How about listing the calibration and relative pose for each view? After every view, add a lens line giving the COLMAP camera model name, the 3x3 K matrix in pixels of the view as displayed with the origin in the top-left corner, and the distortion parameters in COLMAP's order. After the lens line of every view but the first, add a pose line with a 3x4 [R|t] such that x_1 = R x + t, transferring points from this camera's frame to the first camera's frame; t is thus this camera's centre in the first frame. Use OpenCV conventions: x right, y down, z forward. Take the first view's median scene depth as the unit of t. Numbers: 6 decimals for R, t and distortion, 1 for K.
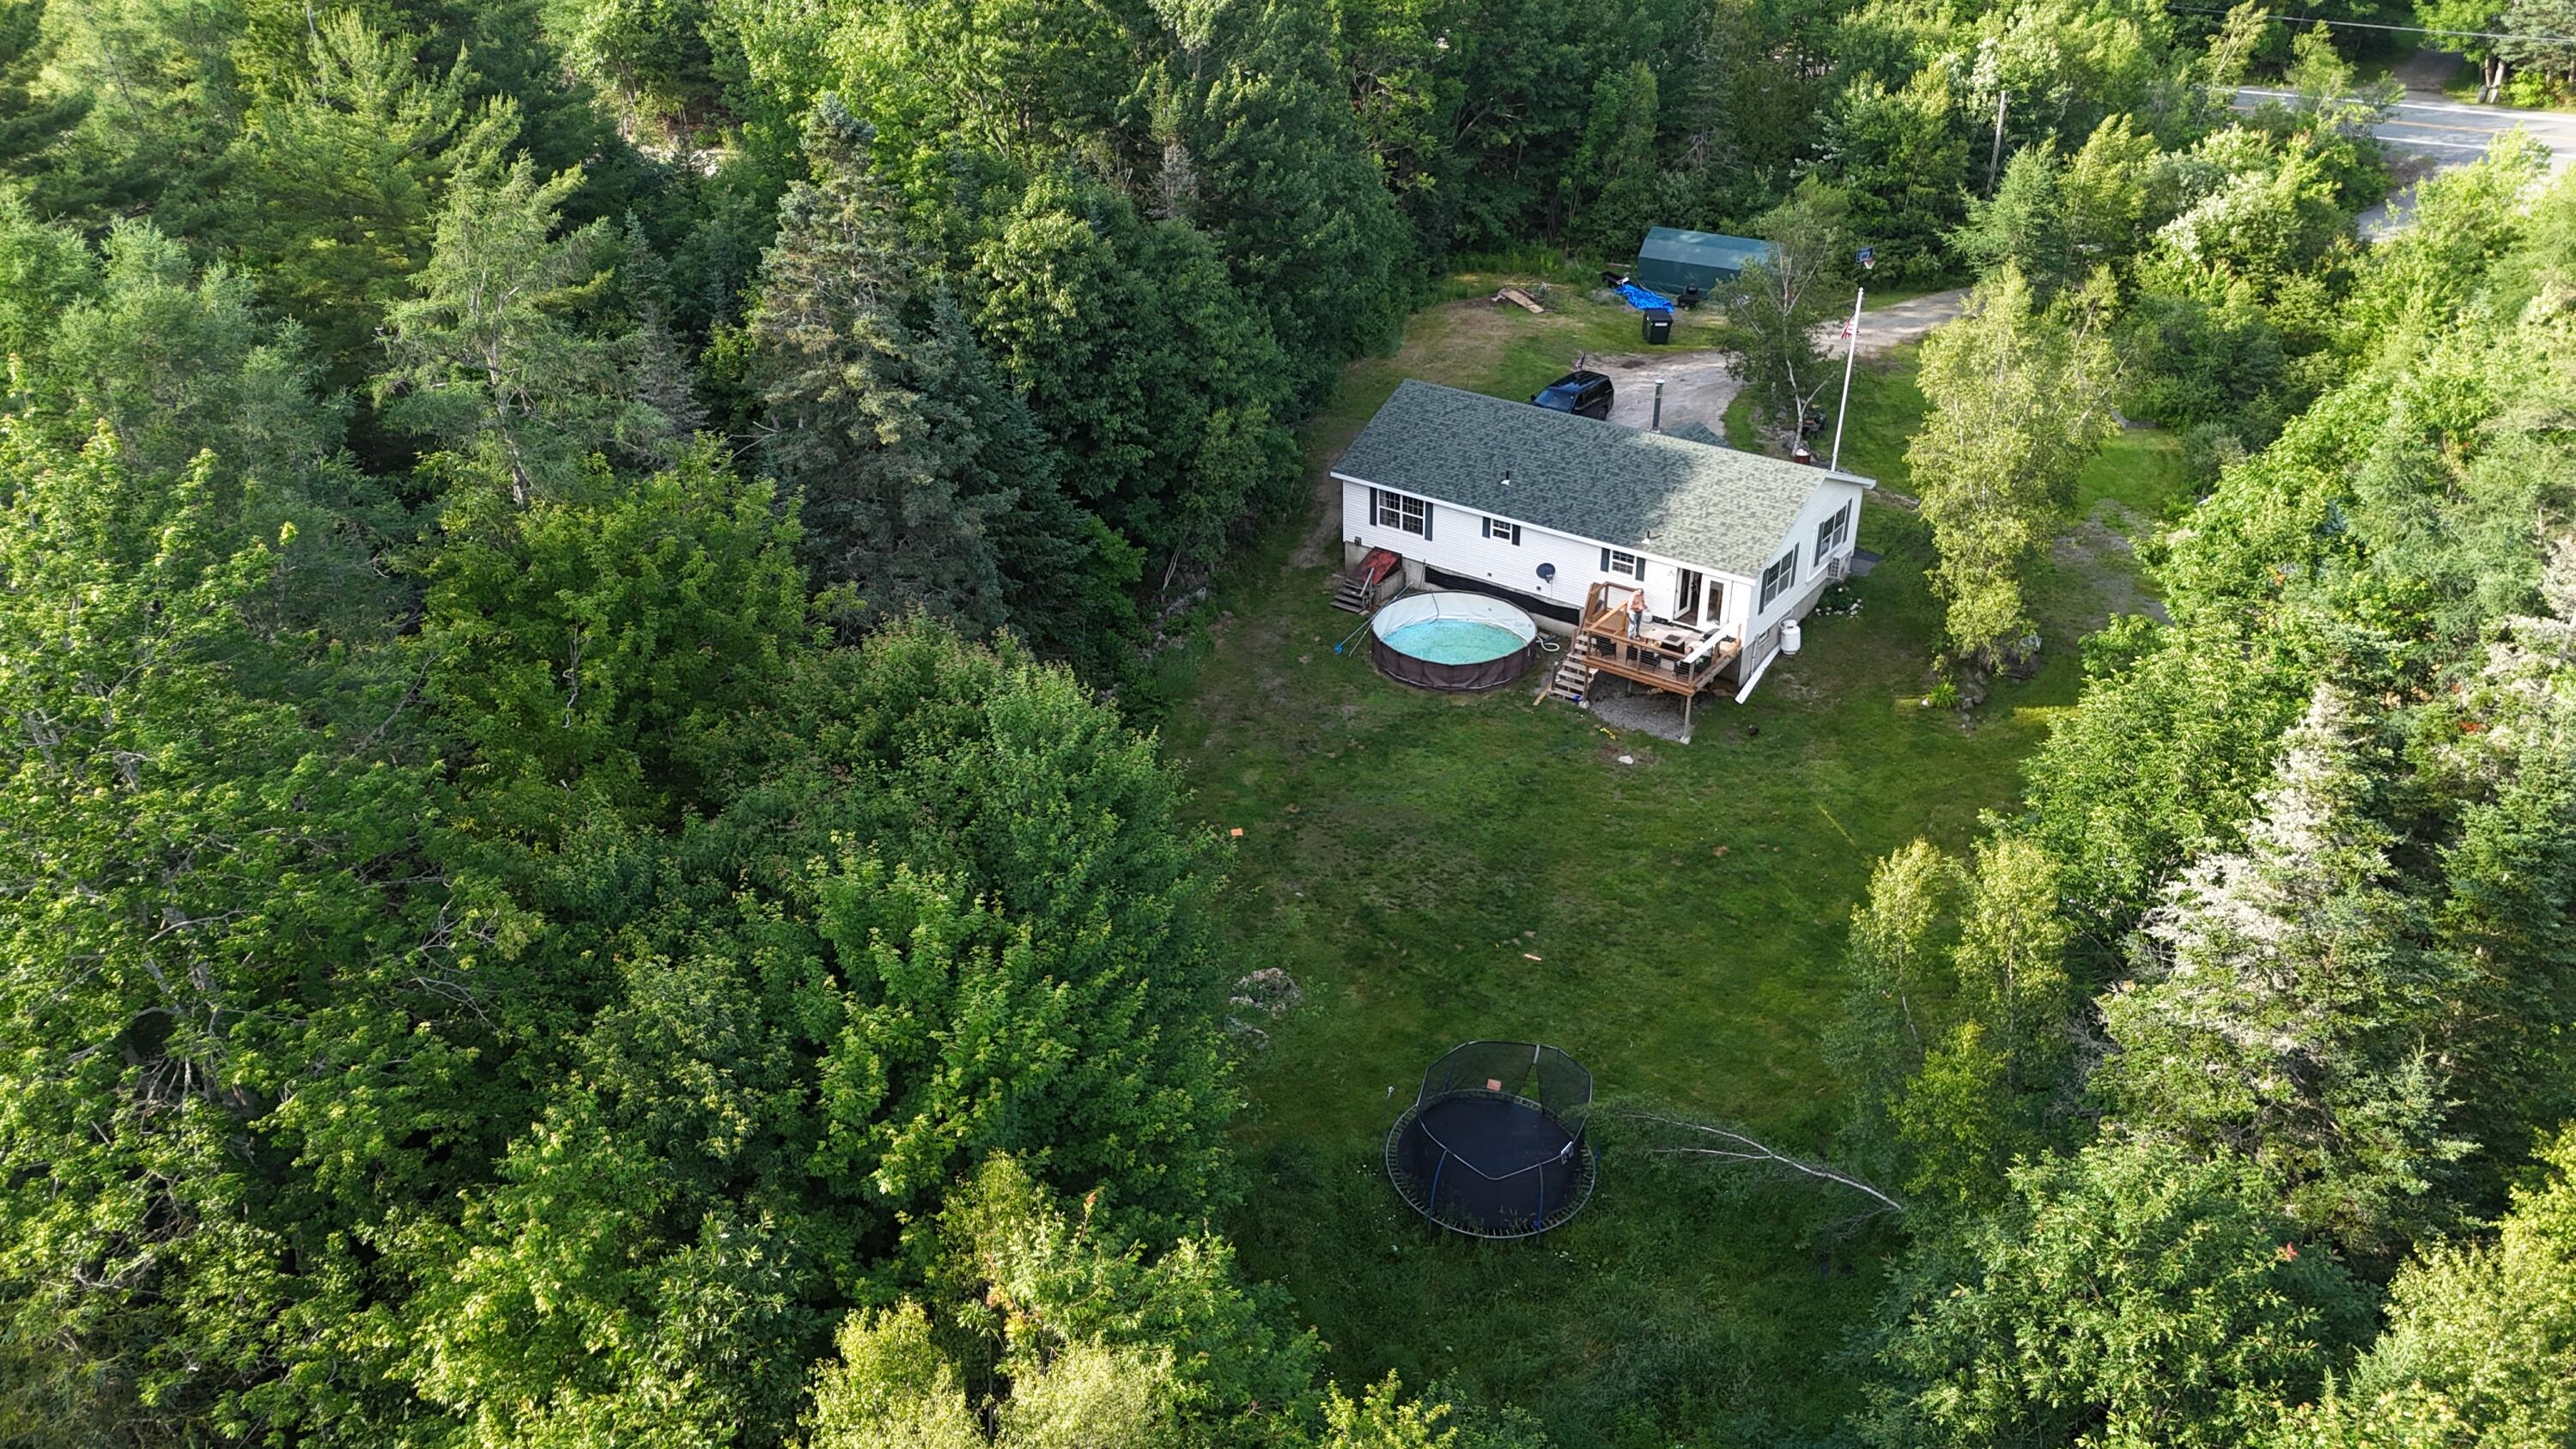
lens RADIAL K [[1939.3, 0, 1288.0], [0, 1939.3, 724.5], [0, 0, 1]] dist [0.111200, -0.000418]
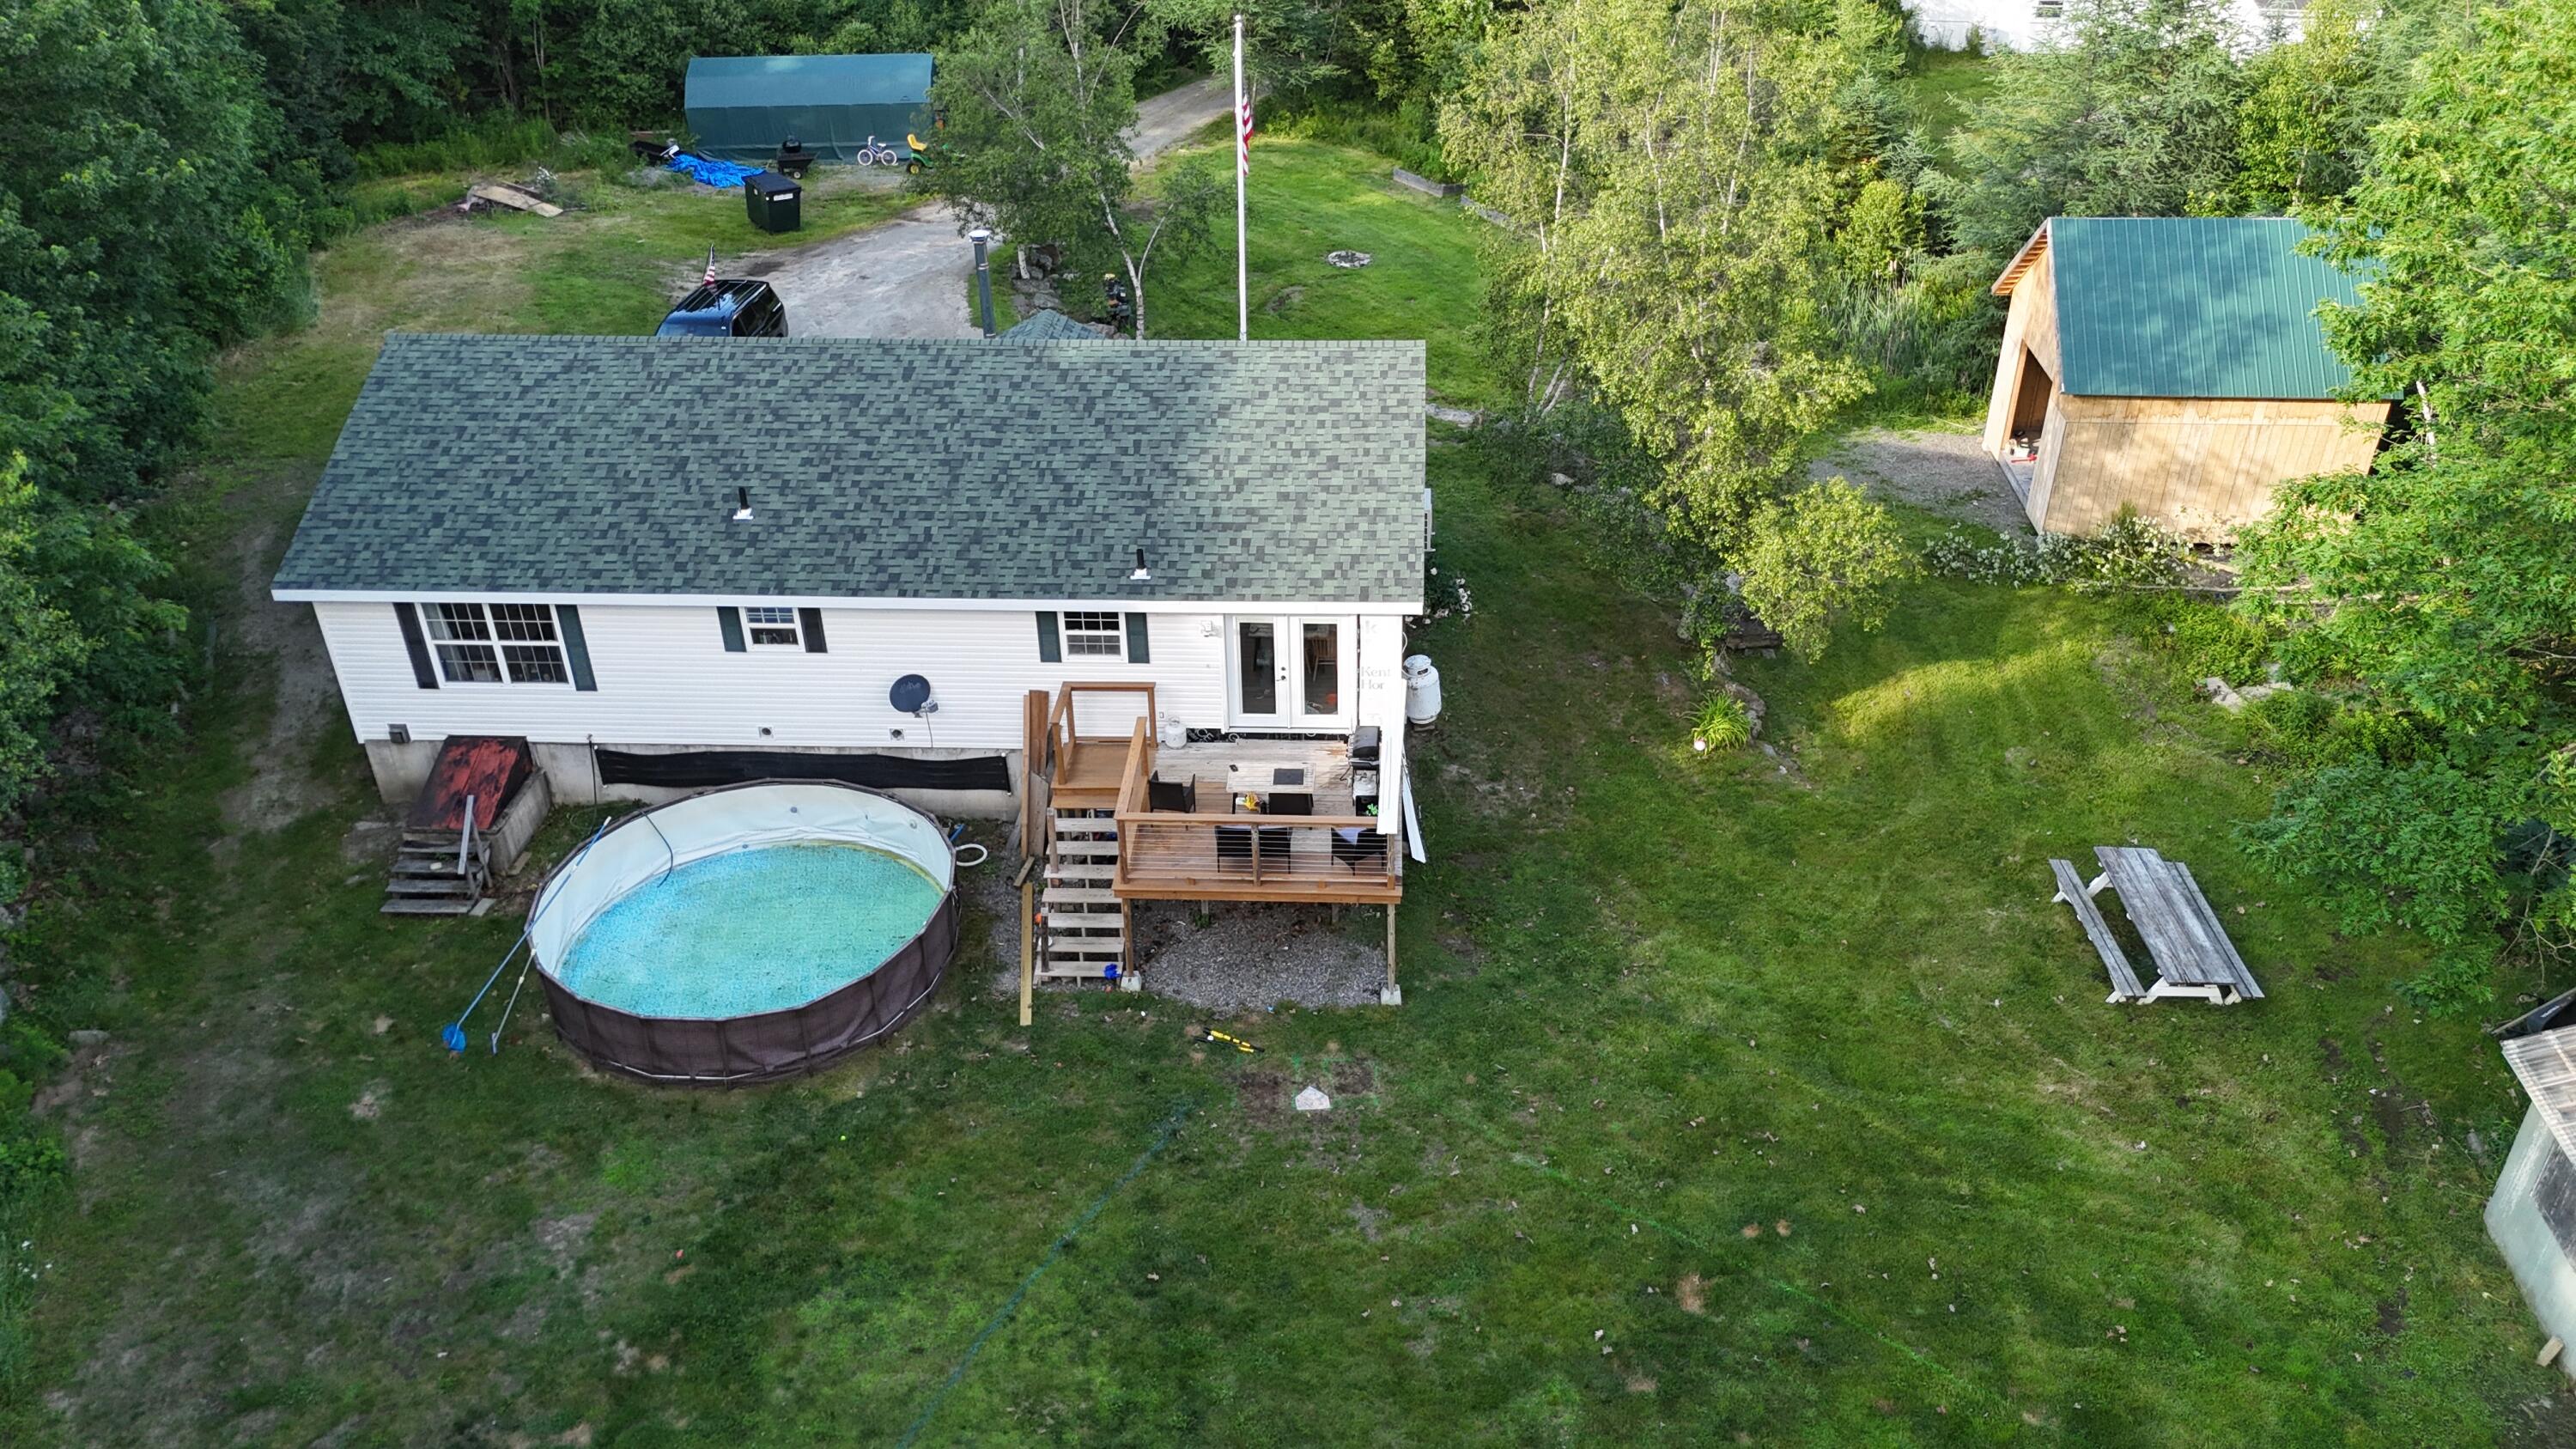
lens RADIAL K [[1839.8, 0, 1331.6], [0, 1839.8, 683.9], [0, 0, 1]] dist [0.019438, 0.000449]
pose [[0.818976, -0.278608, 0.501653, 0.004310], [0.270614, 0.958425, 0.090498, -0.091178], [-0.506011, 0.061638, 0.860322, 0.589936]]
